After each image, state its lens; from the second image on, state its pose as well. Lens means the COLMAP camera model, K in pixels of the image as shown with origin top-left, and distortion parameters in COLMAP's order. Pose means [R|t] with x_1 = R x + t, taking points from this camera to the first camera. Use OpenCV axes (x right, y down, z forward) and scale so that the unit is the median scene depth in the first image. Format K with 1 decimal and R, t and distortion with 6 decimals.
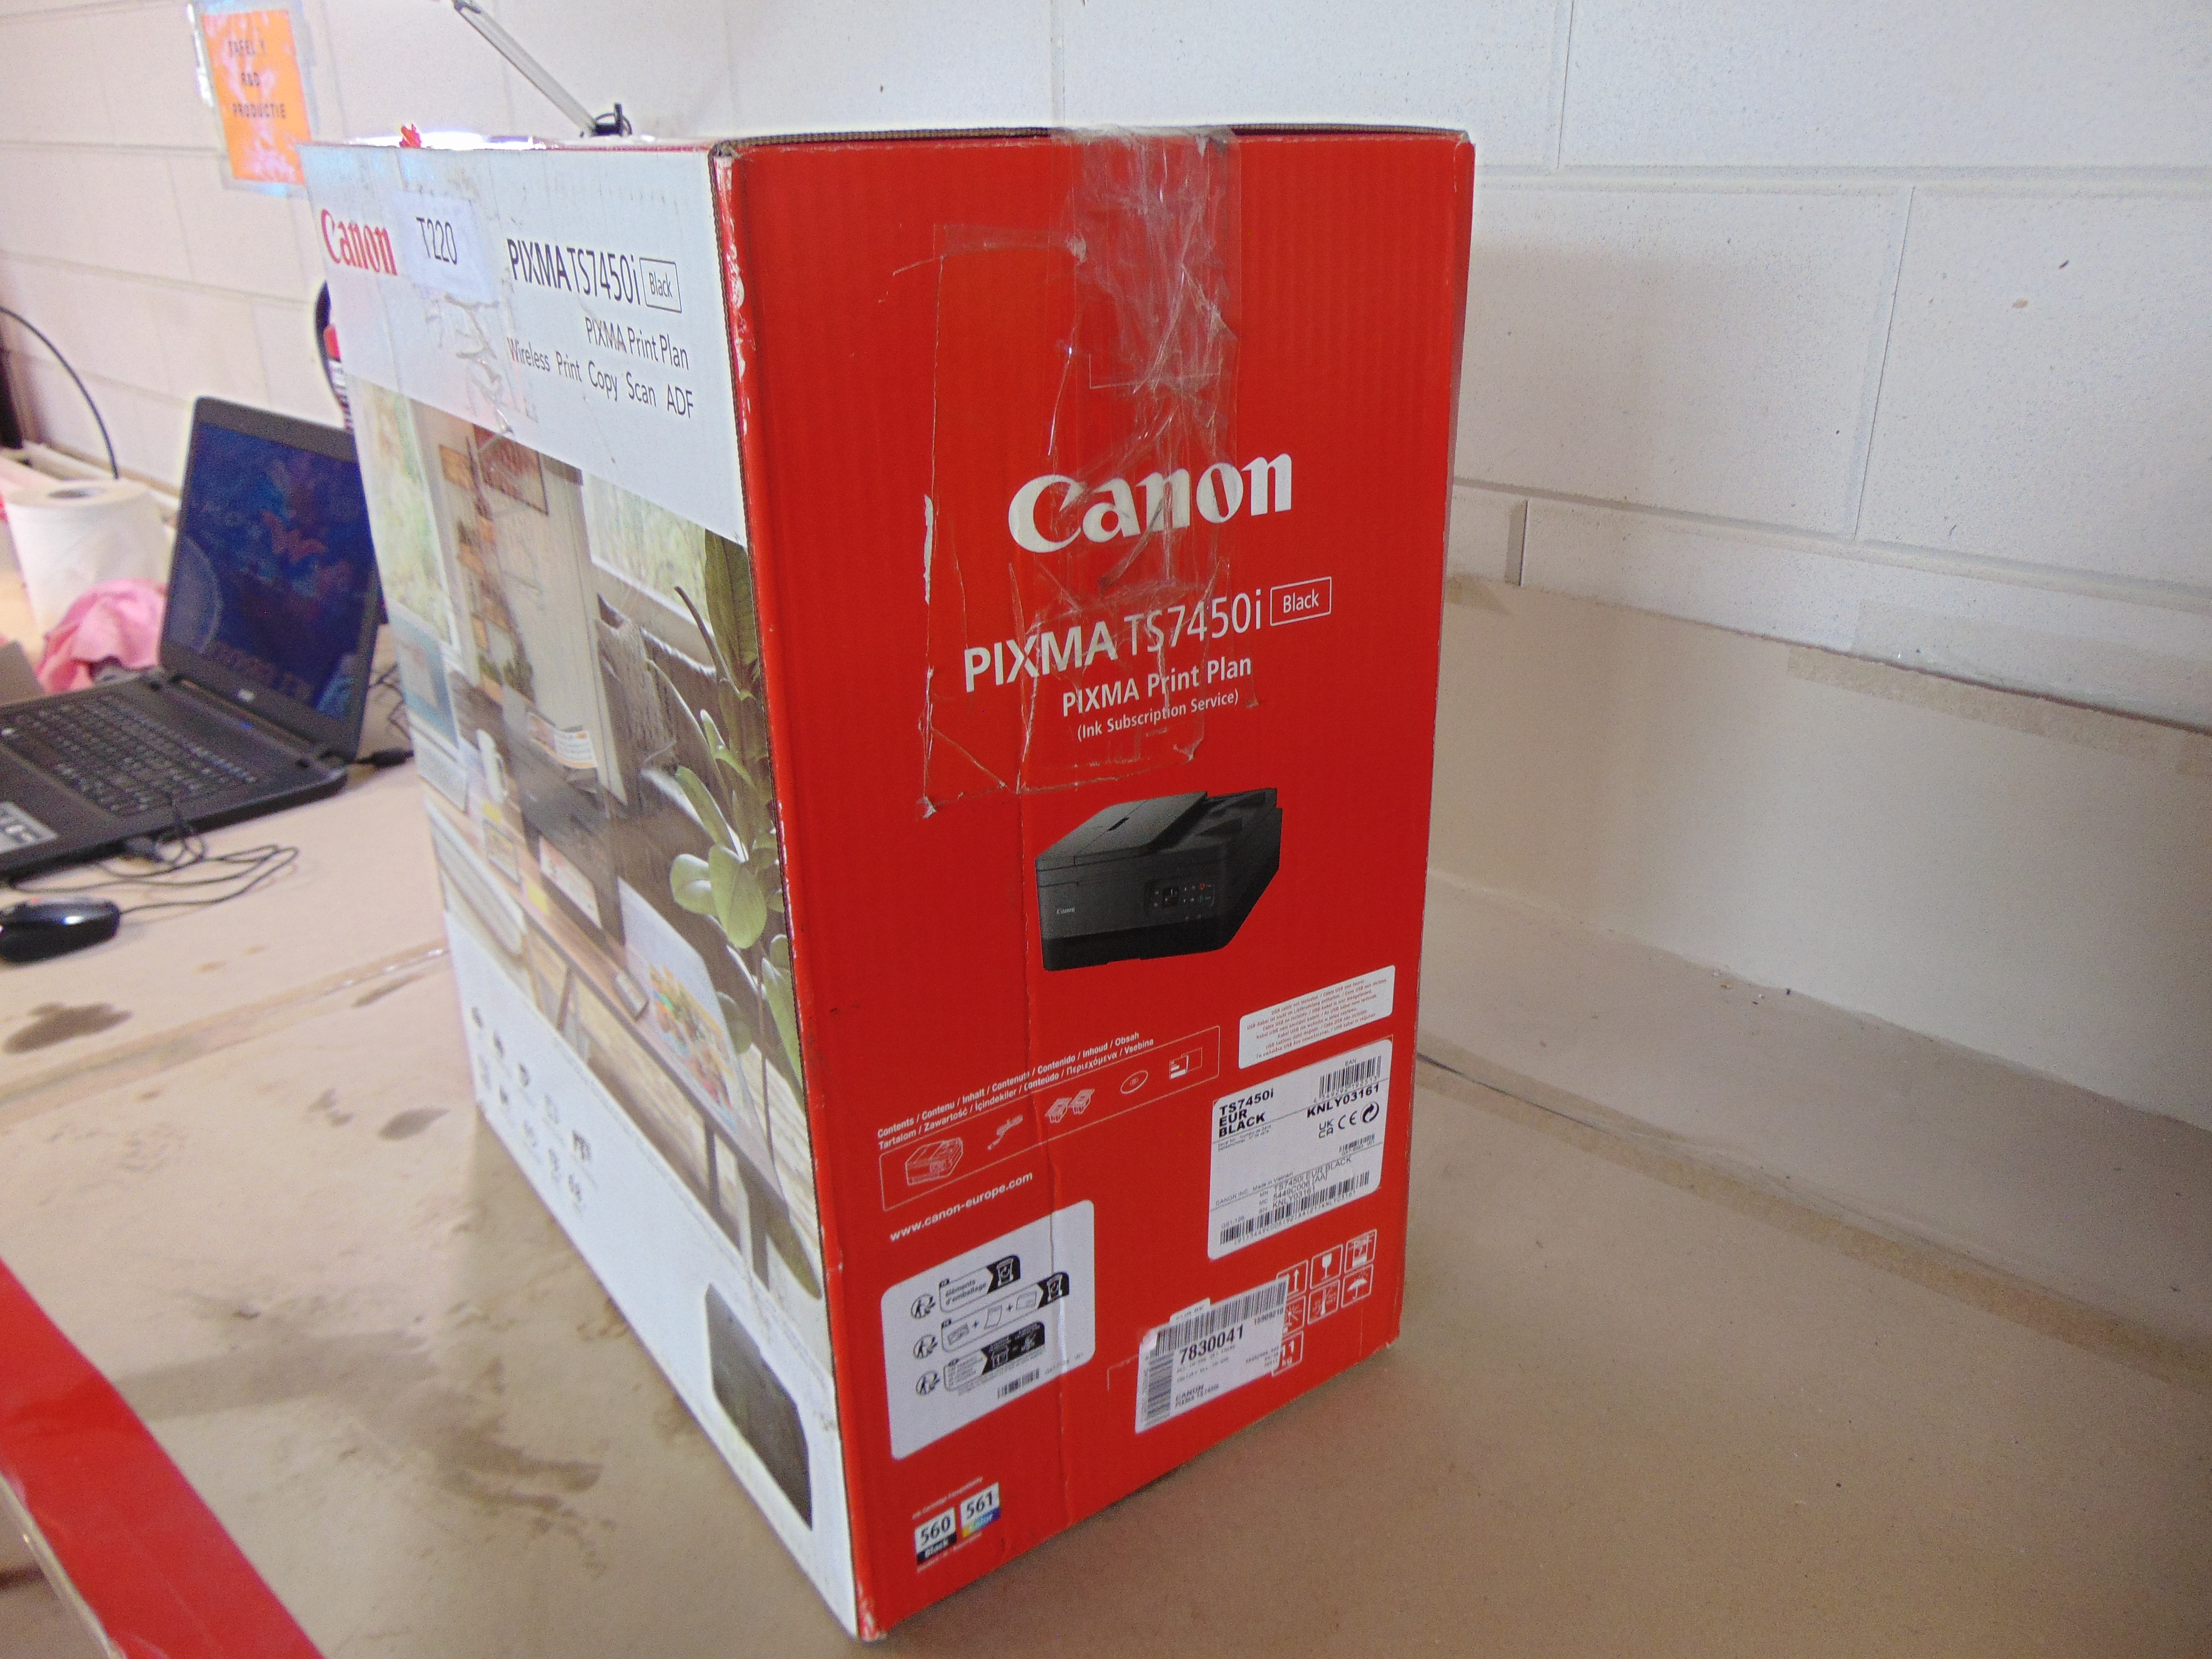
lens RADIAL K [[1654.2, 0, 1106.0], [0, 1654.2, 829.5], [0, 0, 1]] dist [0.001435, 0.024798]
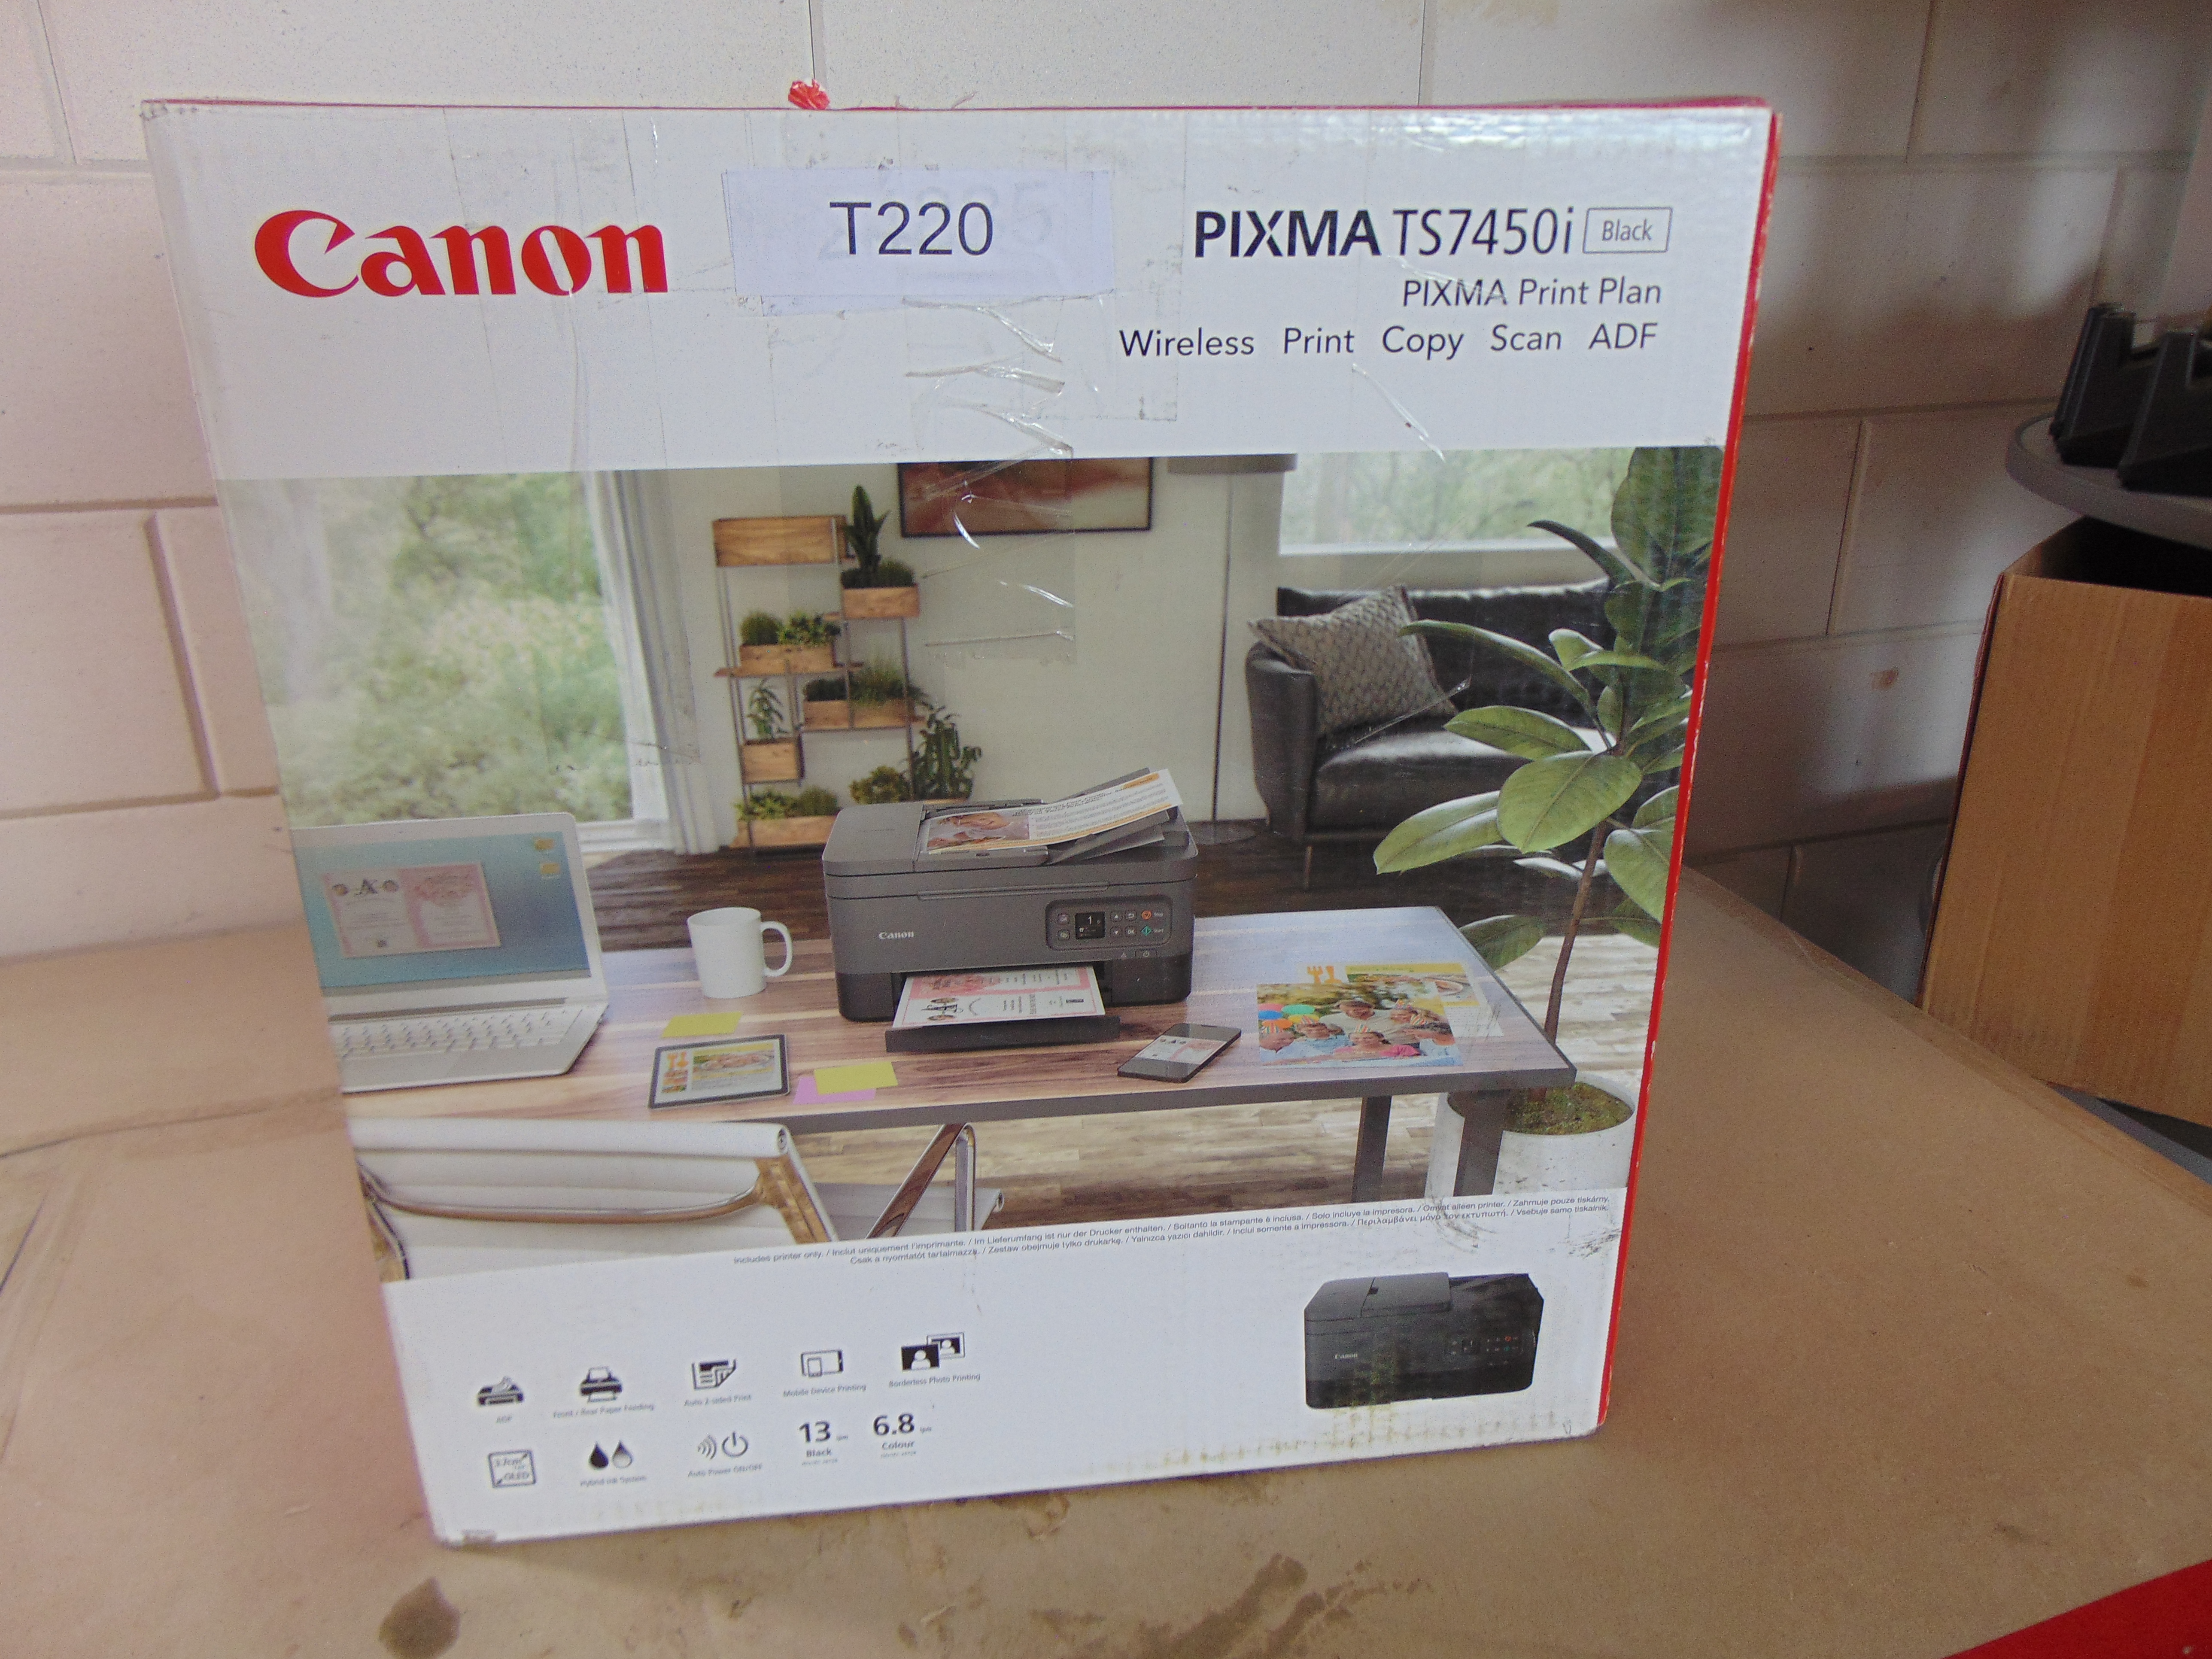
lens RADIAL K [[1654.2, 0, 1106.0], [0, 1654.2, 829.5], [0, 0, 1]] dist [0.001435, 0.024798]
pose [[0.479162, -0.321960, 0.816545, -1.205269], [0.338746, 0.926054, 0.166357, -0.212972], [-0.809725, 0.196890, 0.552792, 0.612326]]
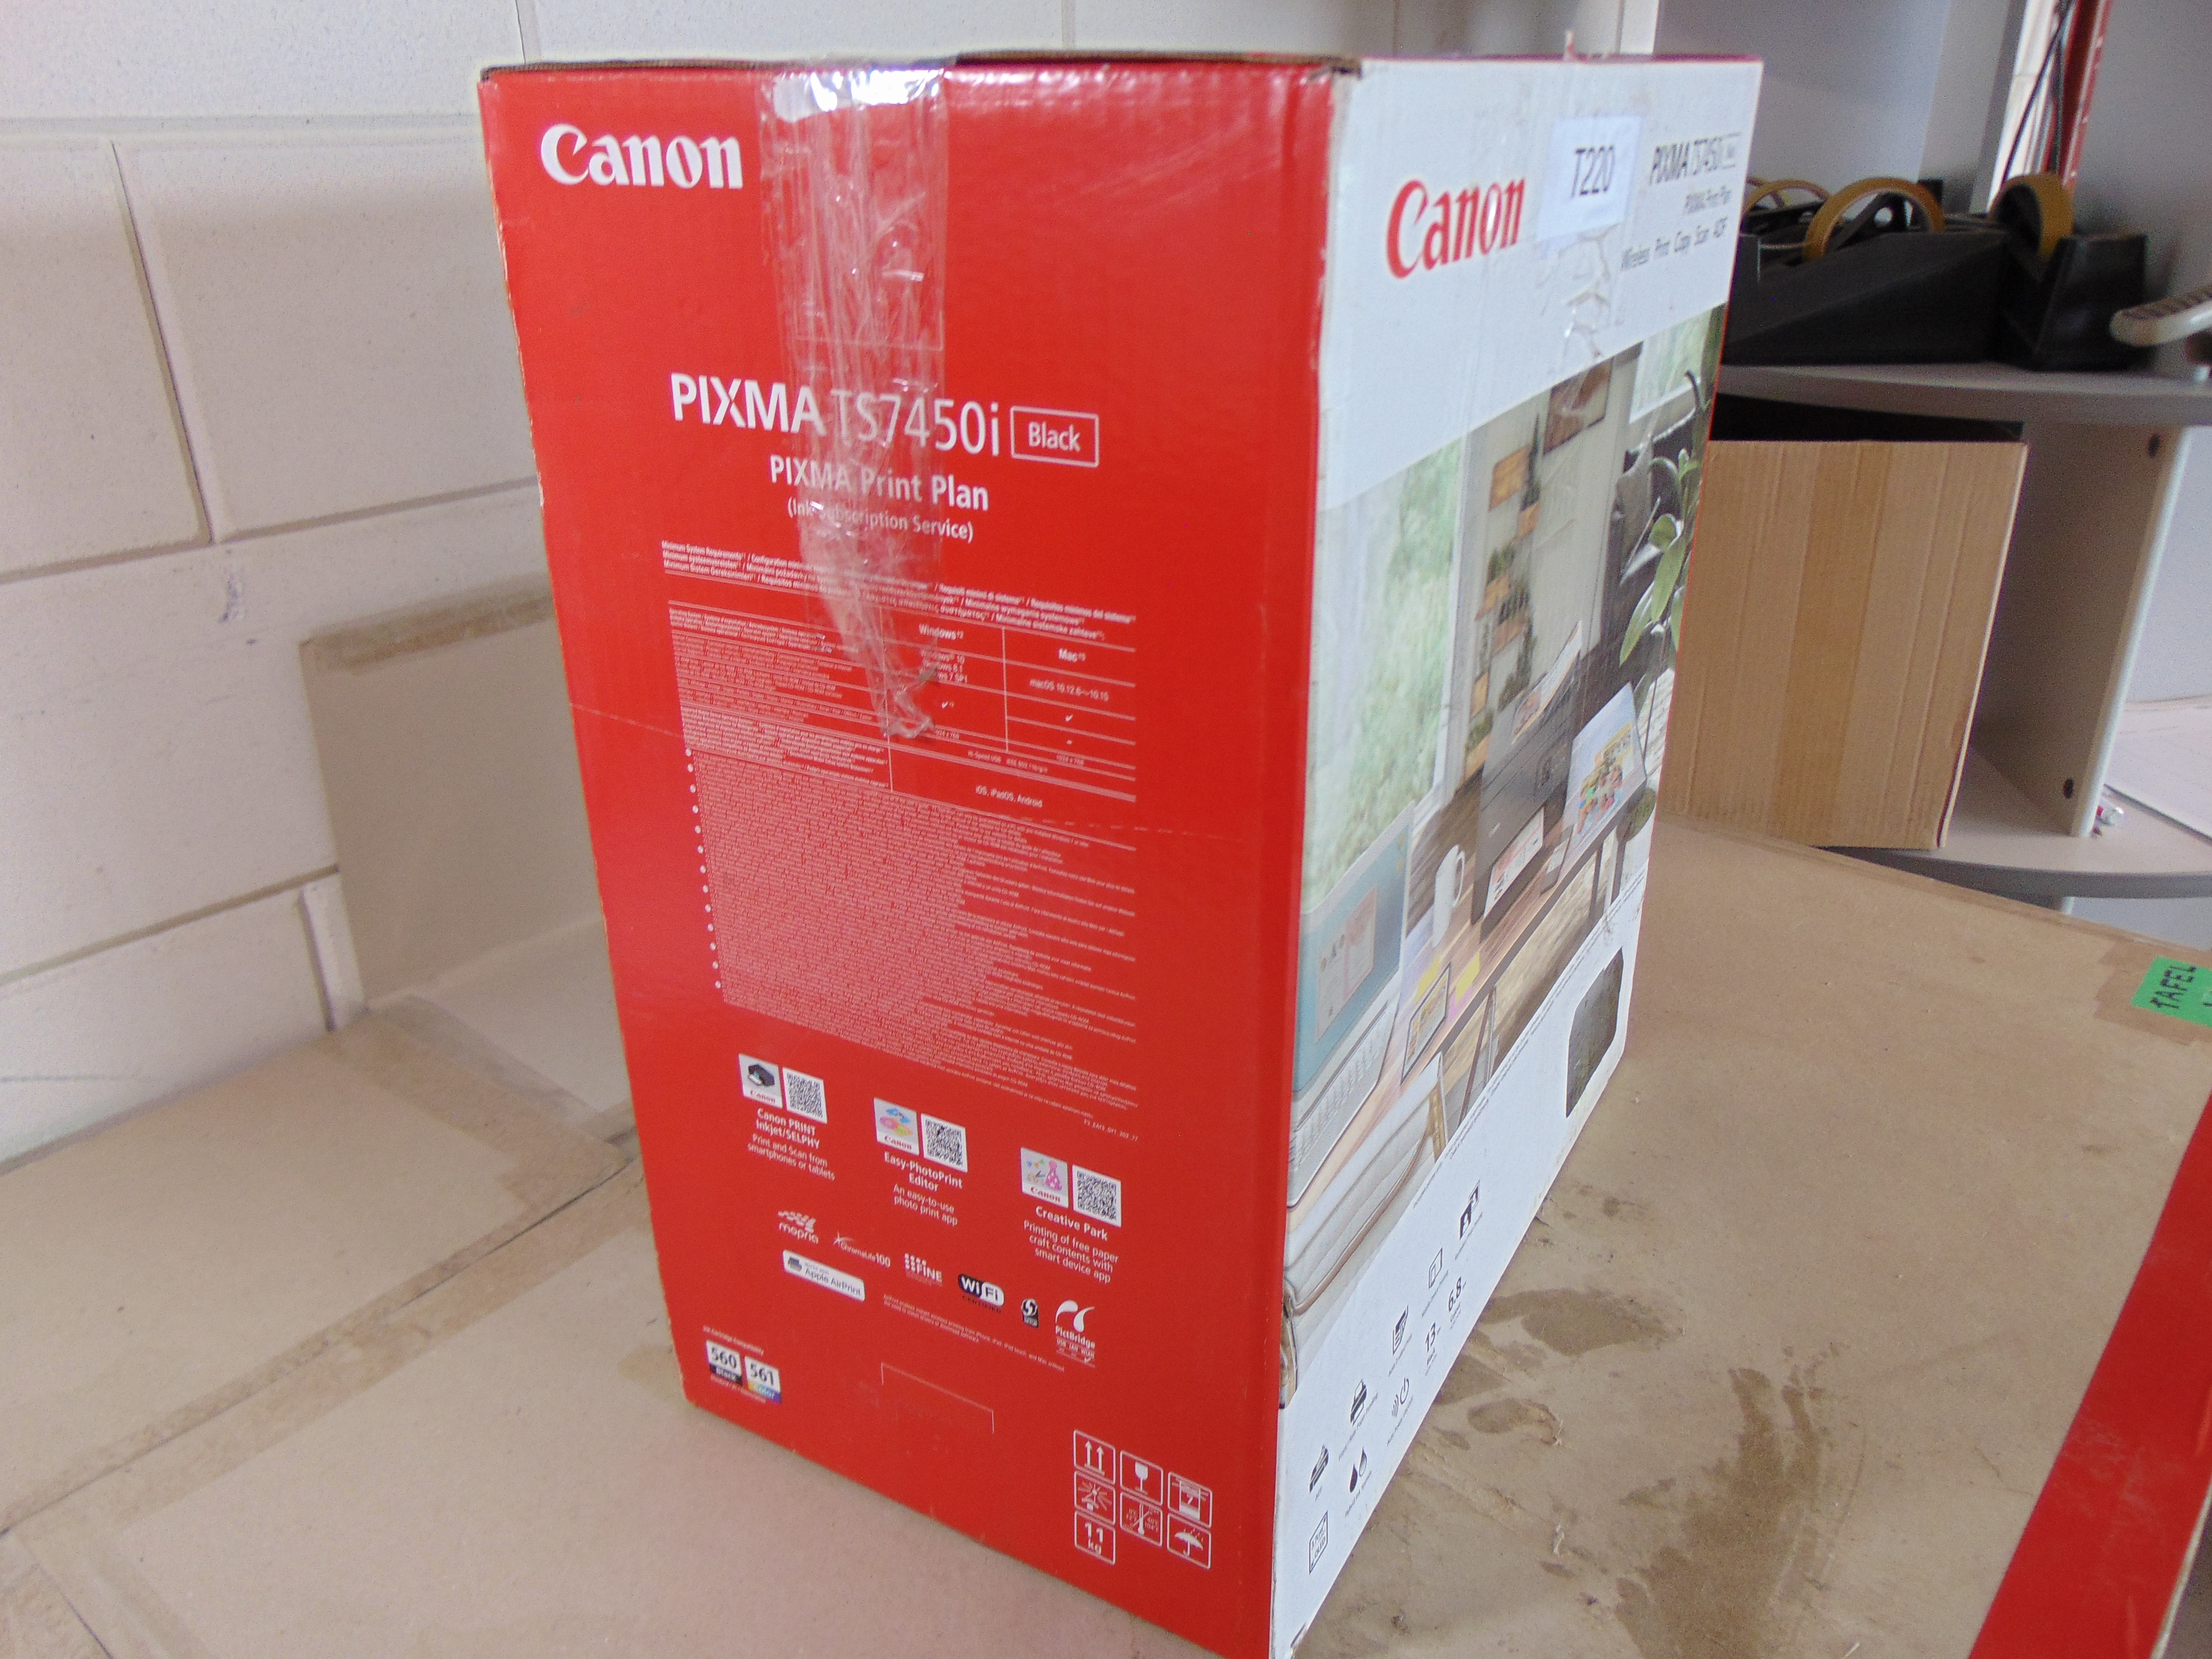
lens RADIAL K [[1654.2, 0, 1106.0], [0, 1654.2, 829.5], [0, 0, 1]] dist [0.001435, 0.024798]
pose [[-0.411338, -0.352364, 0.840620, -1.284912], [0.375553, 0.774815, 0.508548, -0.695503], [-0.830519, 0.524882, -0.186379, 1.727874]]
